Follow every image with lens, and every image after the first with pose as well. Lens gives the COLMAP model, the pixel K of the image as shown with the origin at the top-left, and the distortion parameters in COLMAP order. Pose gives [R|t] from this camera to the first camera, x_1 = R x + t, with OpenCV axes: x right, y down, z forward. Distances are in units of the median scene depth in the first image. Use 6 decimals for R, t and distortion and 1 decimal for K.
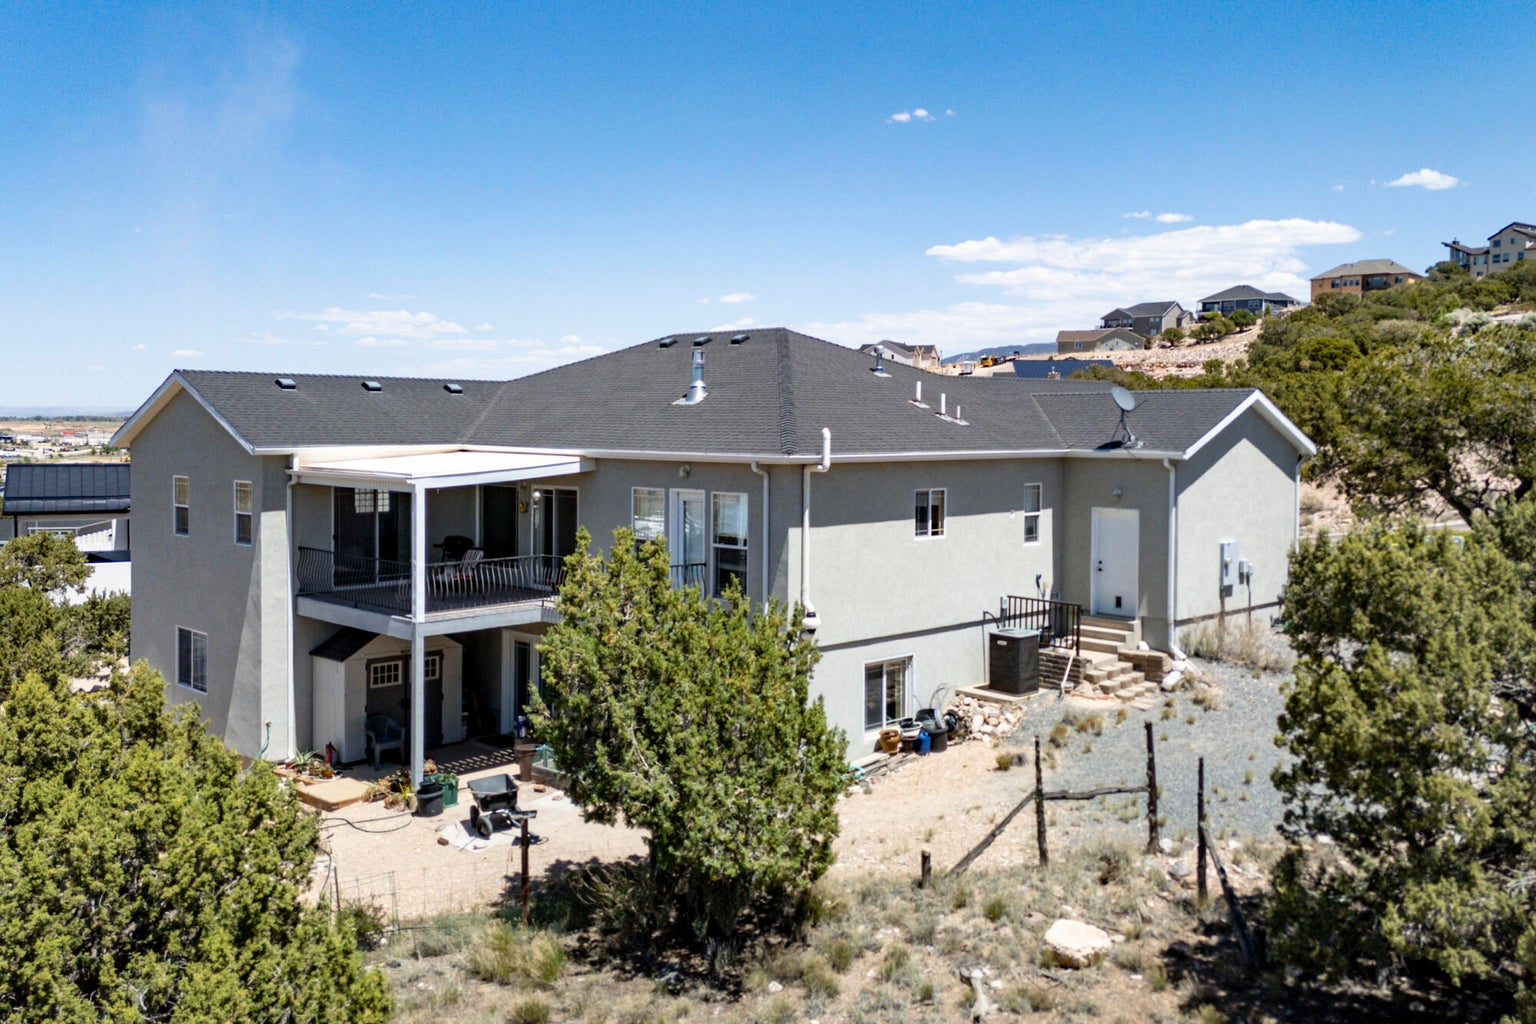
lens RADIAL K [[1356.7, 0, 779.8], [0, 1356.7, 470.4], [0, 0, 1]] dist [0.087017, -0.125224]
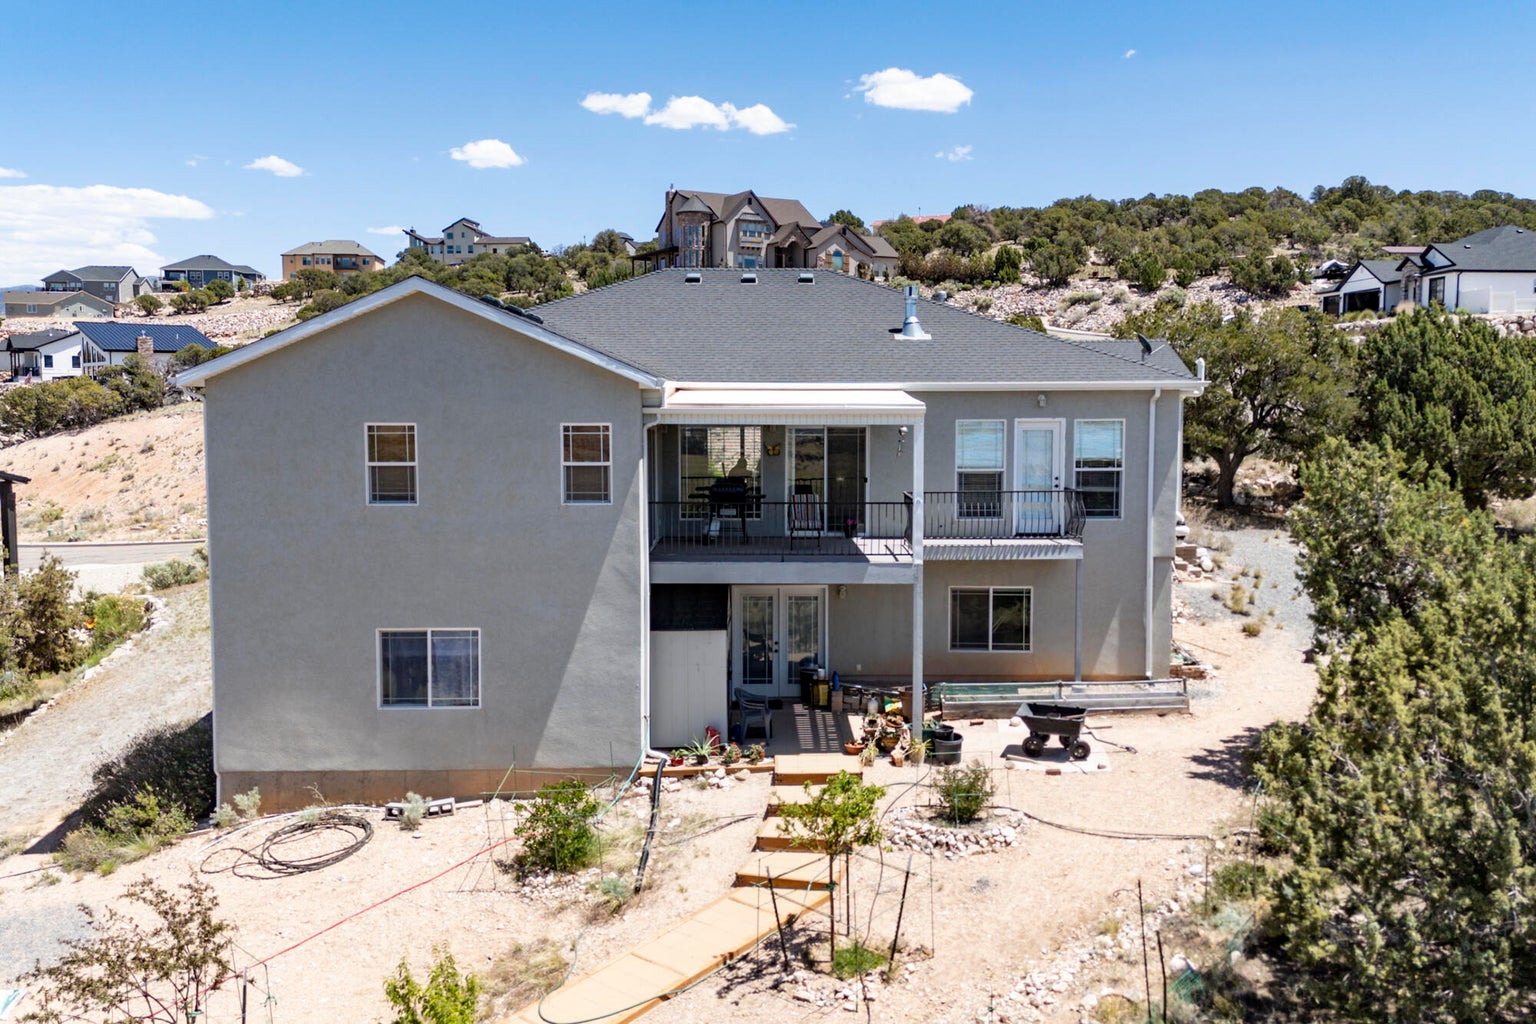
lens RADIAL K [[1344.6, 0, 781.7], [0, 1344.6, 512.0], [0, 0, 1]] dist [0.069110, -0.071415]
pose [[0.702363, -0.062619, 0.709059, -0.950367], [0.029359, 0.997824, 0.059038, 0.018875], [-0.711213, -0.020649, 0.702673, 0.411495]]
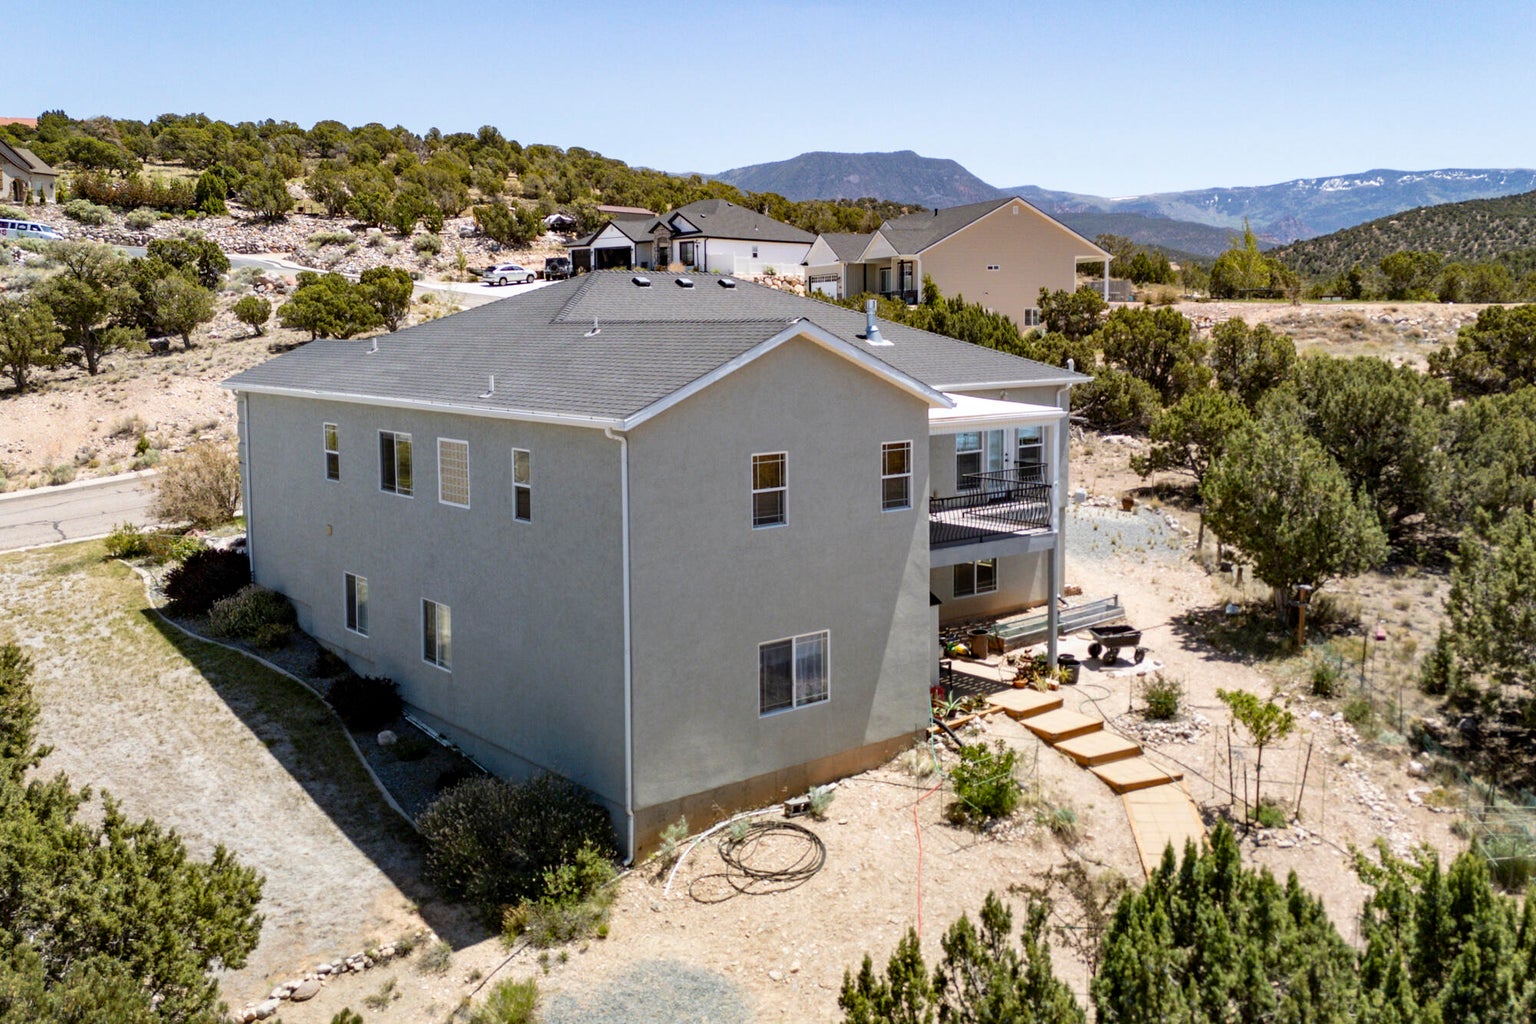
lens RADIAL K [[1360.4, 0, 793.7], [0, 1360.4, 412.9], [0, 0, 1]] dist [0.075067, -0.119476]
pose [[0.091330, -0.070349, 0.993333, -1.439769], [0.040889, 0.996925, 0.066844, -0.082771], [-0.994981, 0.034511, 0.093926, 1.081225]]
